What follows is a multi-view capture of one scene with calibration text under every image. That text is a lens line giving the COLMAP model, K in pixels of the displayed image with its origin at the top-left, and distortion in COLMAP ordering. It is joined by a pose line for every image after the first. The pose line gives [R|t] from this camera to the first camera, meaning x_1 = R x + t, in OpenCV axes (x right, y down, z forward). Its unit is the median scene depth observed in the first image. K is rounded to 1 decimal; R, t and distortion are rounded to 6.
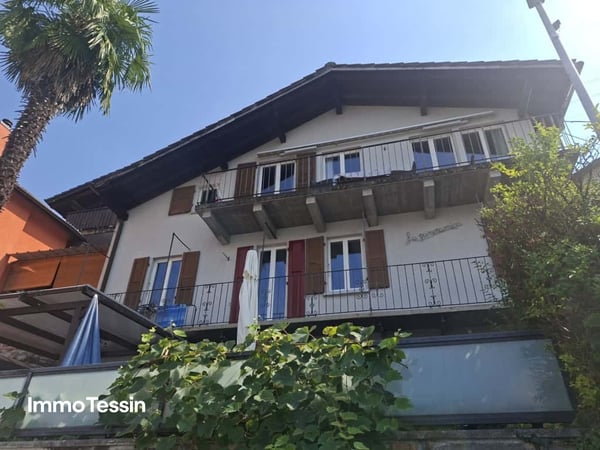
lens RADIAL K [[418.2, 0, 301.3], [0, 418.2, 237.9], [0, 0, 1]] dist [0.005619, -0.000039]
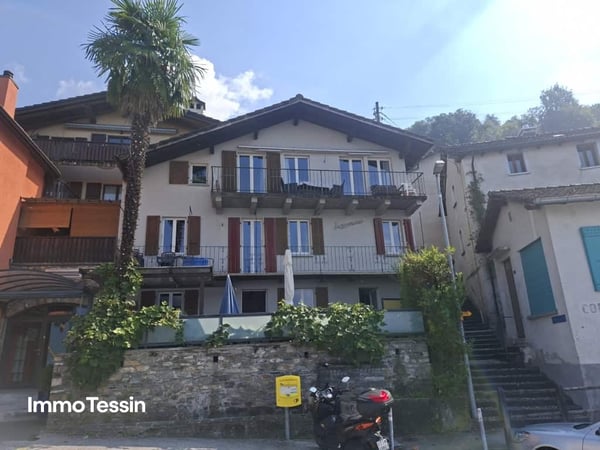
lens RADIAL K [[424.9, 0, 300.0], [0, 424.9, 225.0], [0, 0, 1]] dist [0.045559, -0.000746]
pose [[0.910128, 0.073870, 0.407689, -0.526670], [-0.165480, 0.966899, 0.194225, -0.282457], [-0.379847, -0.244234, 0.892225, -0.458278]]
